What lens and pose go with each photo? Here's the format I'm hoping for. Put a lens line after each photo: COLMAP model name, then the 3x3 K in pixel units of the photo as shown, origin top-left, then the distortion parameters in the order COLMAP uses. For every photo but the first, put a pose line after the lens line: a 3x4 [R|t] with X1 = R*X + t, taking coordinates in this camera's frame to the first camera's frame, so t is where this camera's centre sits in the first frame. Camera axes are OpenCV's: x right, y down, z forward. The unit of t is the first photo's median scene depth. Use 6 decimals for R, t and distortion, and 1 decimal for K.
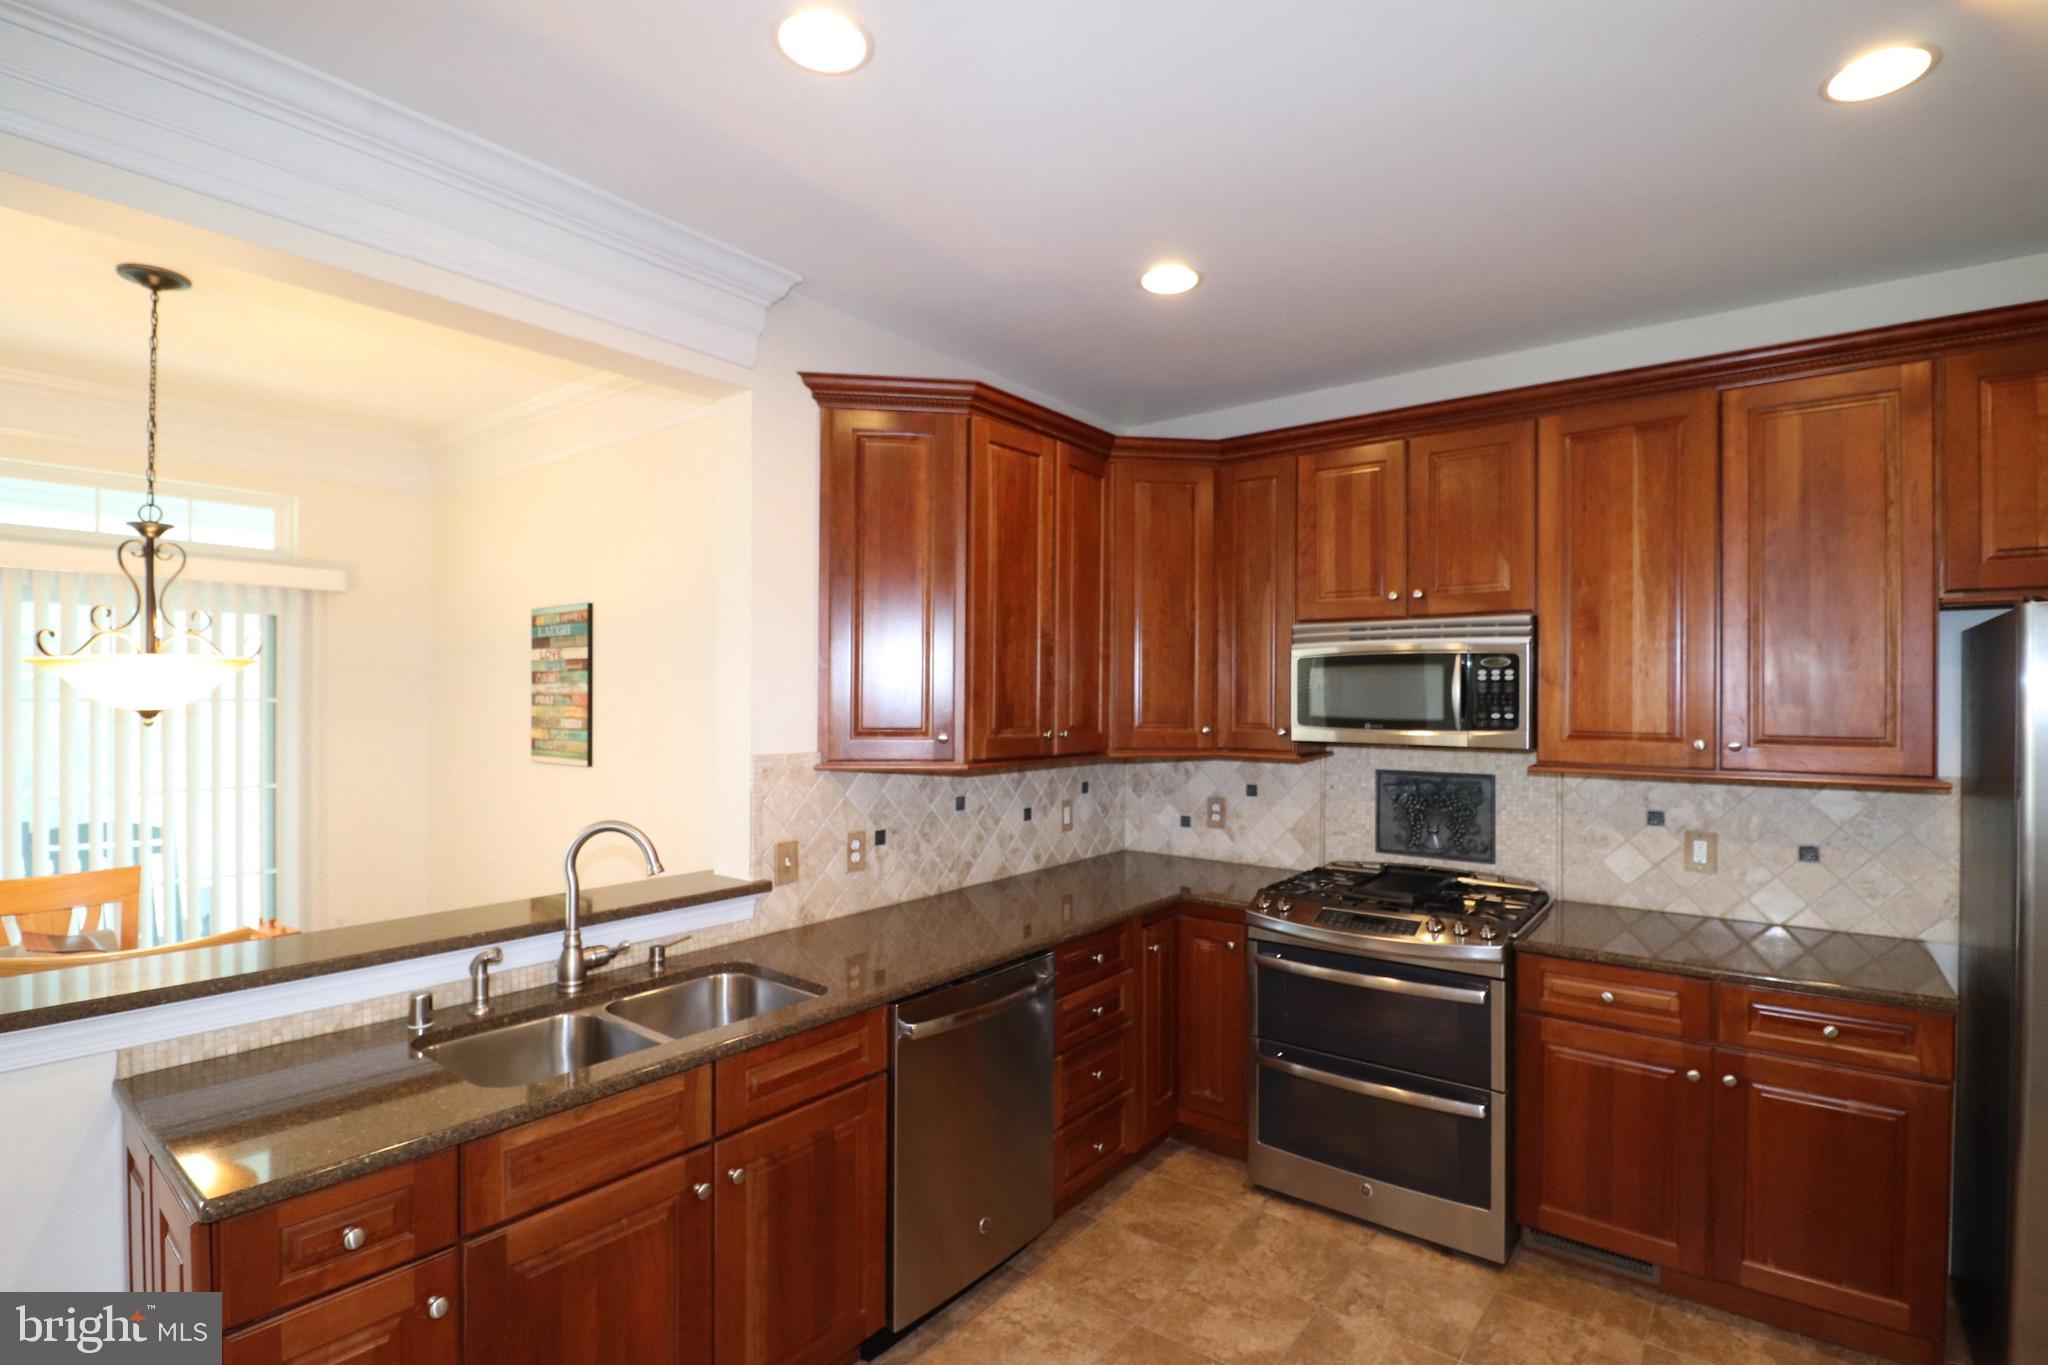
lens RADIAL K [[958.7, 0, 1045.8], [0, 958.7, 698.6], [0, 0, 1]] dist [-0.002590, -0.001377]
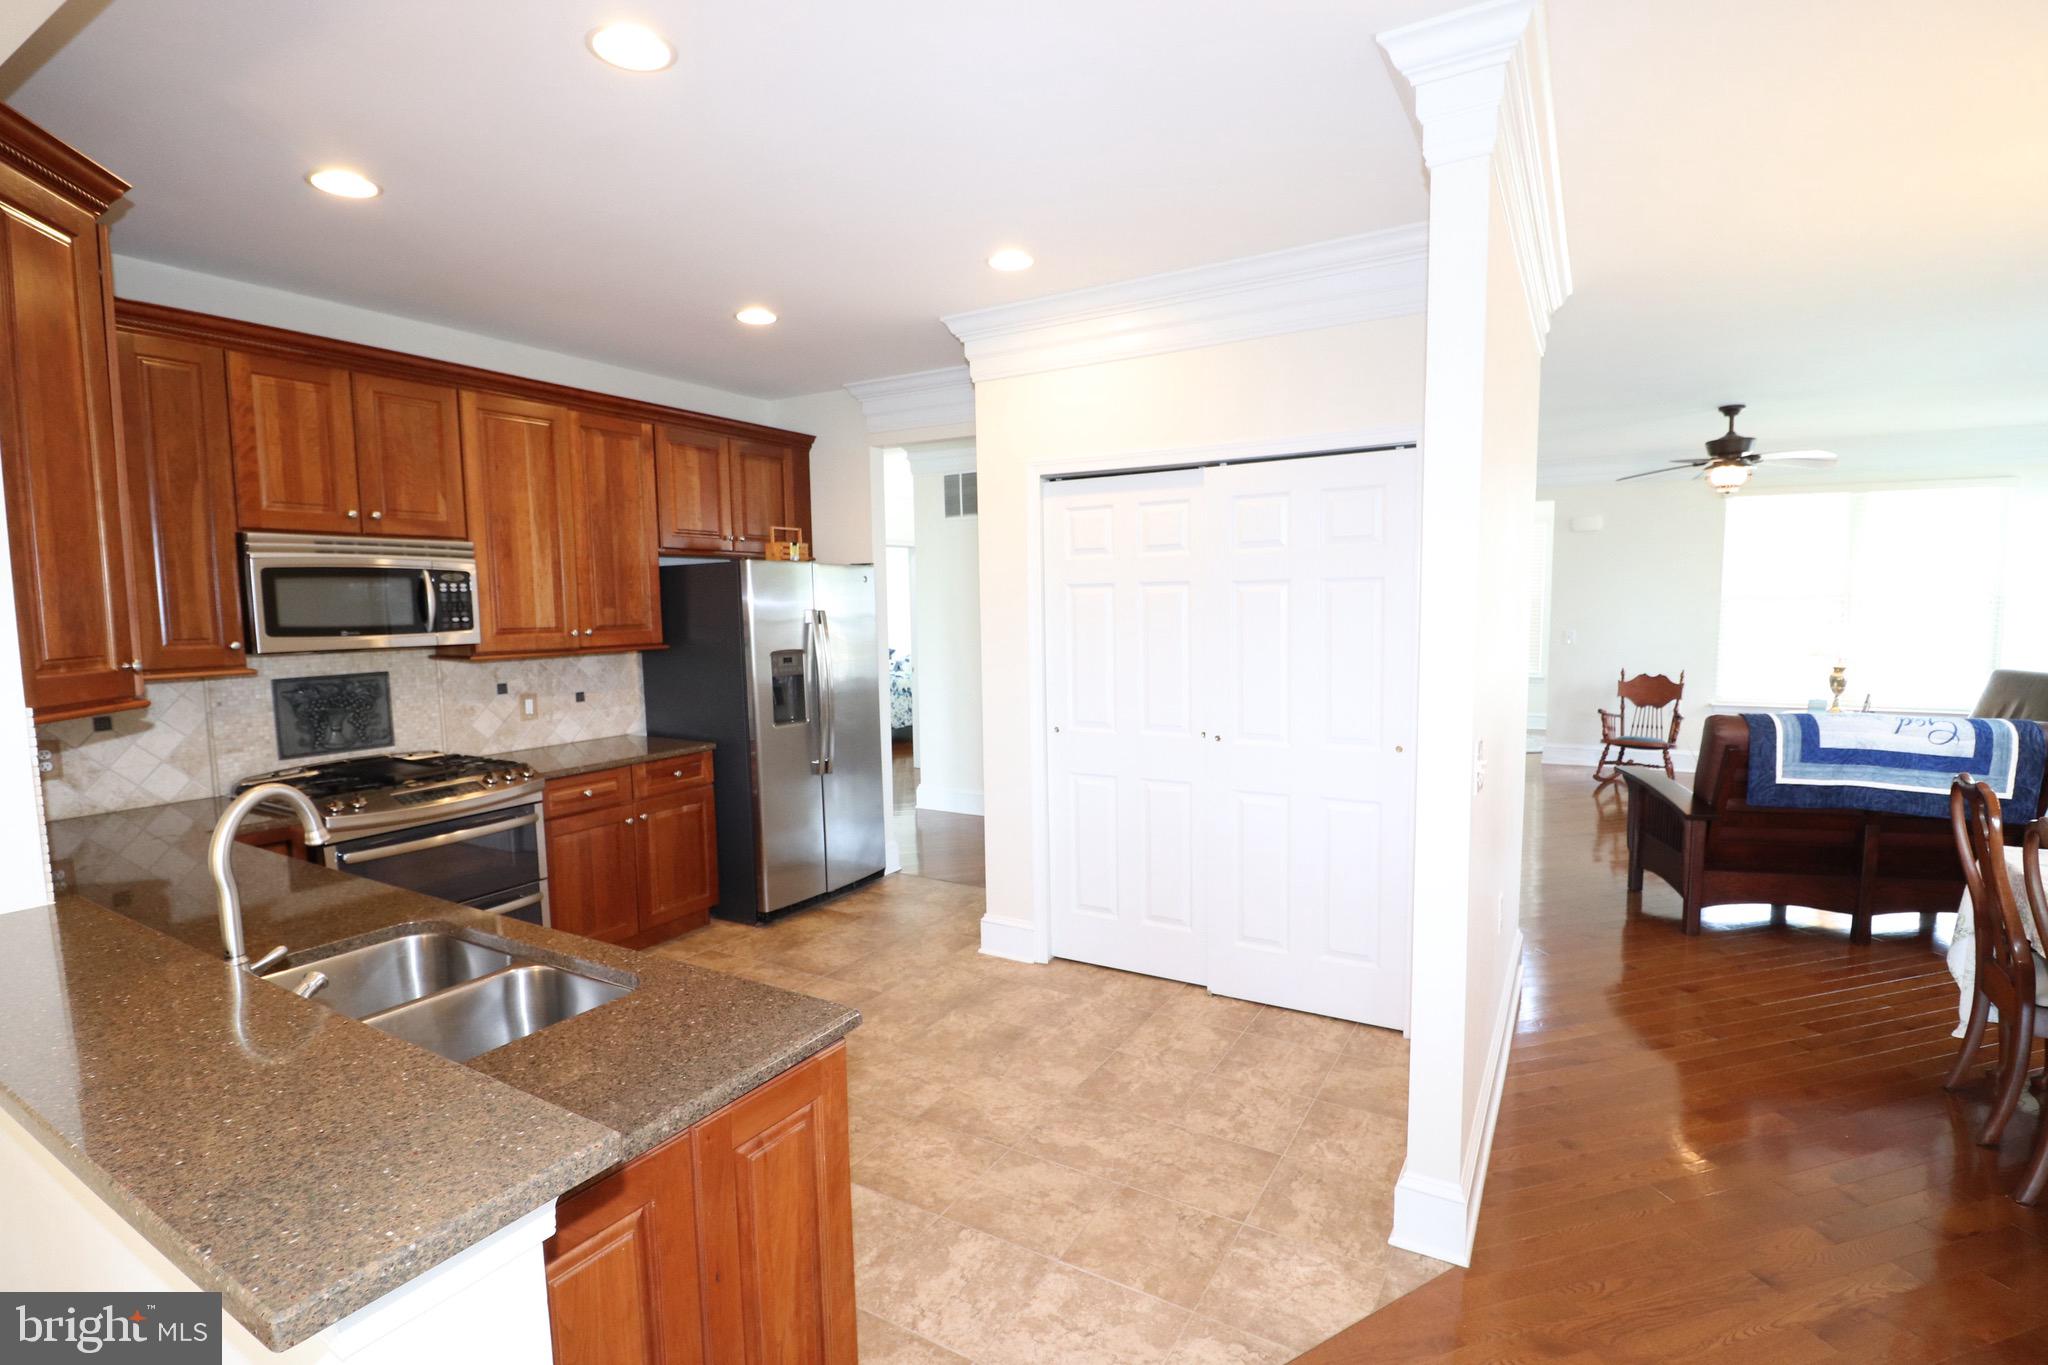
lens RADIAL K [[948.1, 0, 1041.0], [0, 948.1, 693.4], [0, 0, 1]] dist [-0.002963, -0.012104]
pose [[-0.130704, -0.099338, 0.986432, -0.896139], [0.013545, 0.994696, 0.101965, -0.002070], [-0.991329, 0.026688, -0.128666, 0.389541]]
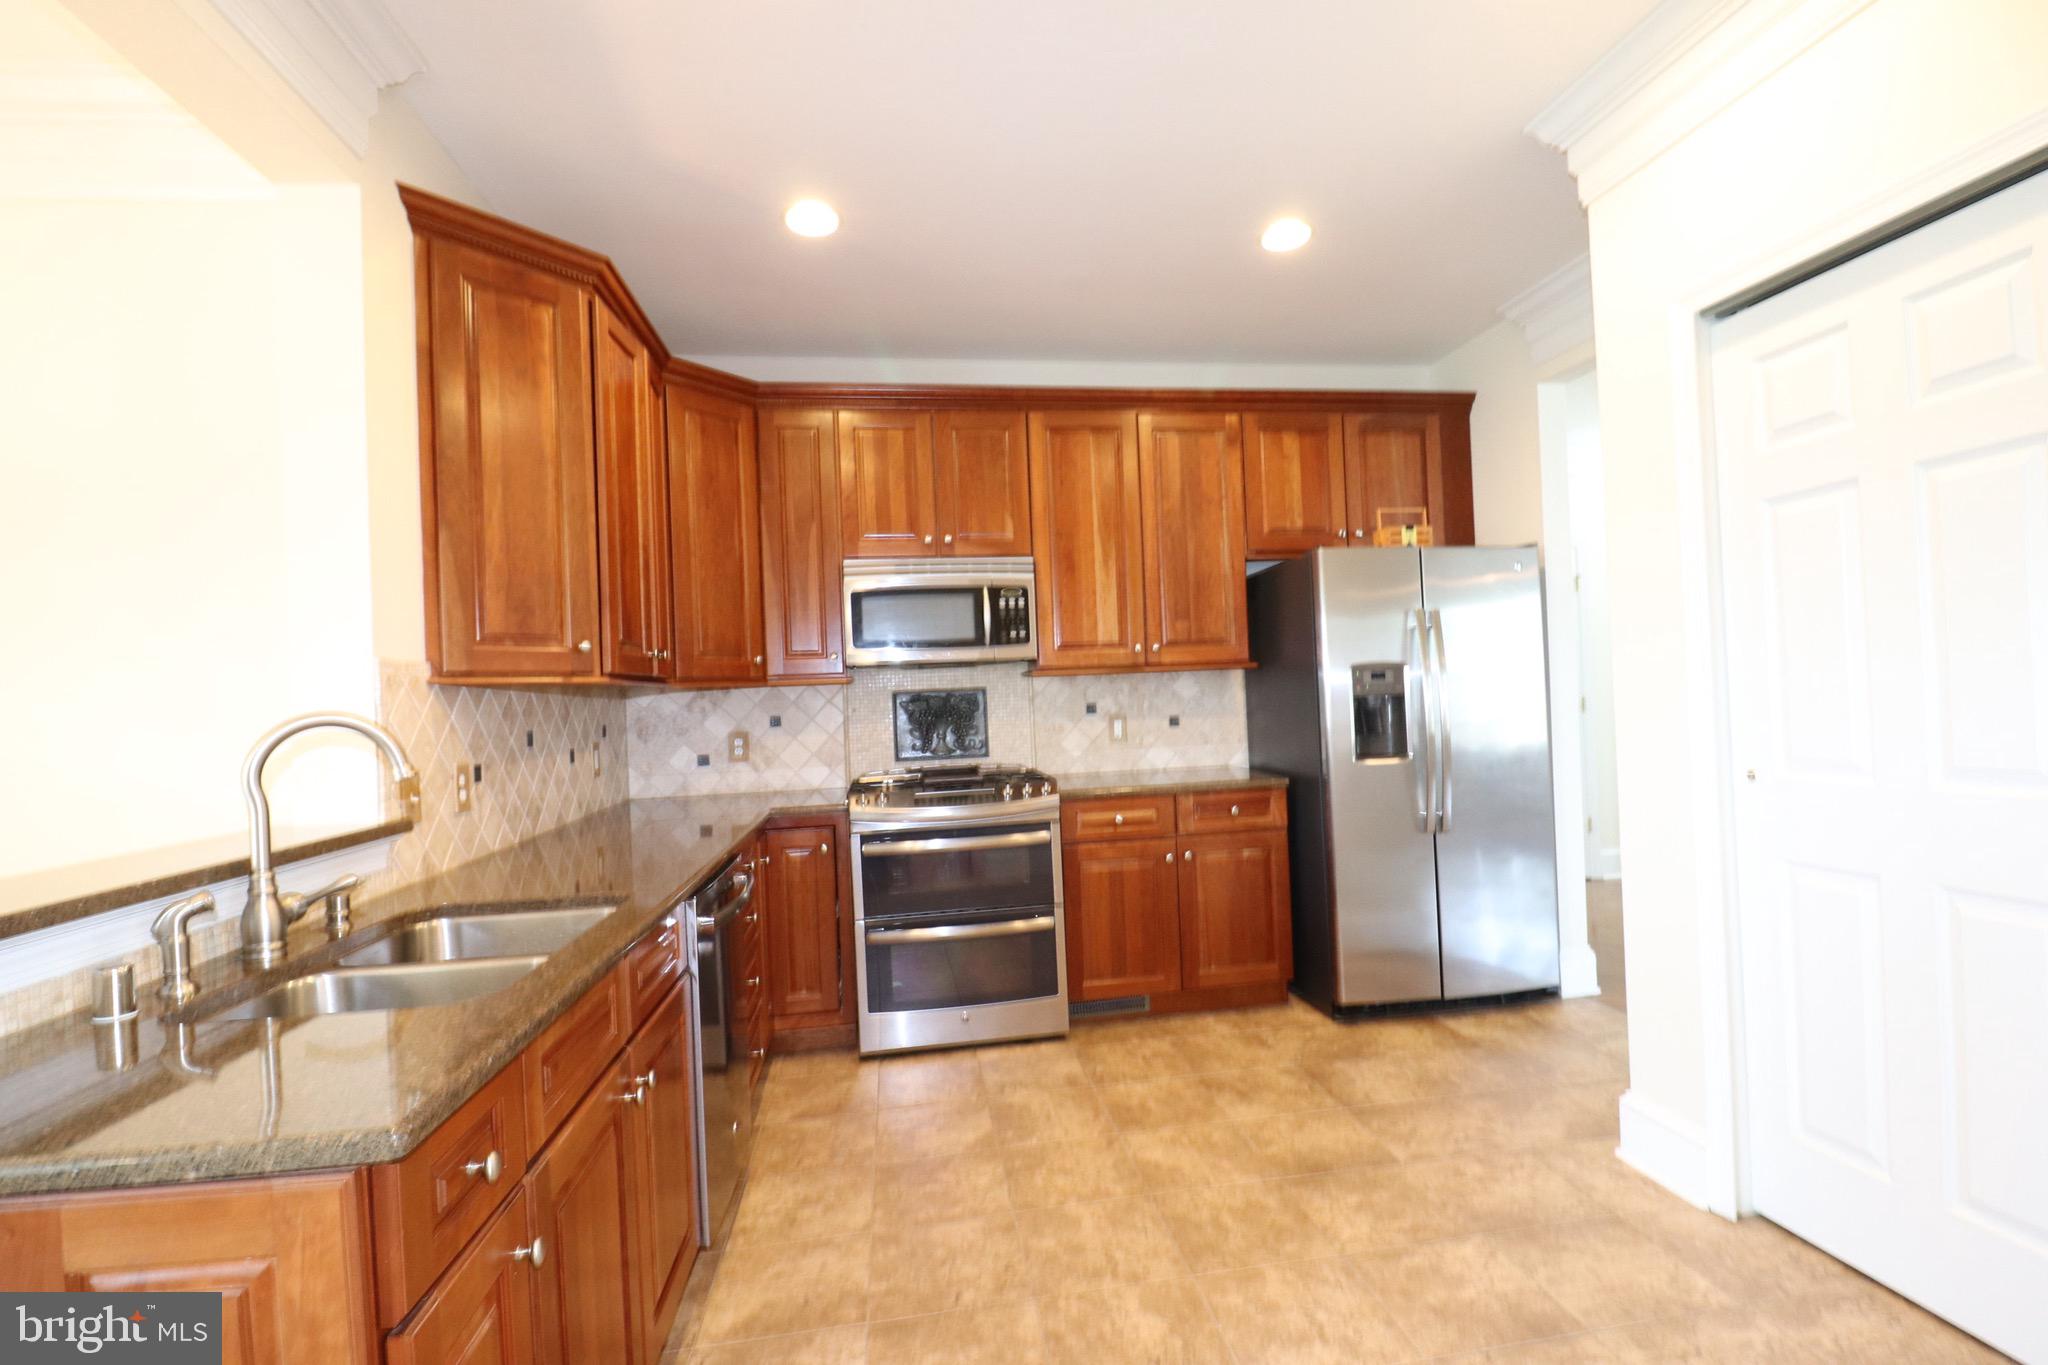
lens RADIAL K [[948.1, 0, 1041.0], [0, 948.1, 693.4], [0, 0, 1]] dist [-0.002963, -0.012104]
pose [[0.689194, -0.029976, 0.723956, -0.445300], [0.045503, 0.998962, -0.001956, 0.103725], [-0.723146, 0.034290, 0.689843, 0.083109]]
